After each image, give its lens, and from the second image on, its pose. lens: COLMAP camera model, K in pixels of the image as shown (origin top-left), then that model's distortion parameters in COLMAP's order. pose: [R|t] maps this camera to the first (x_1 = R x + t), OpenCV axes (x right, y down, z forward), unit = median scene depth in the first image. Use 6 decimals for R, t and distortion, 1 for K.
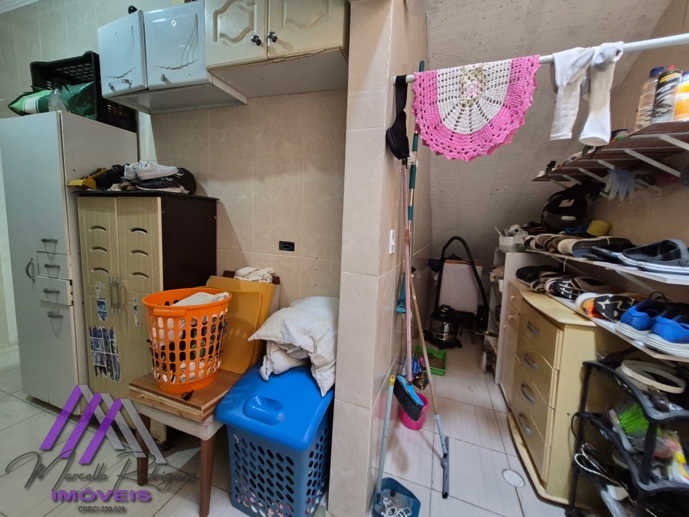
lens RADIAL K [[270.2, 0, 345.1], [0, 270.2, 255.0], [0, 0, 1]] dist [0.001938, -0.000980]
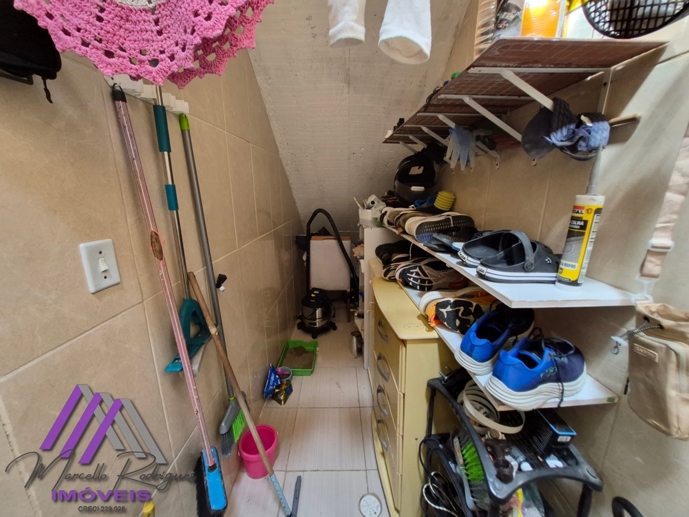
lens RADIAL K [[270.2, 0, 346.0], [0, 270.2, 255.6], [0, 0, 1]] dist [0.001938, -0.000980]
pose [[0.929026, -0.125698, 0.348010, 0.263944], [0.078957, 0.986213, 0.145432, -0.063602], [-0.361492, -0.107633, 0.926142, 0.241398]]
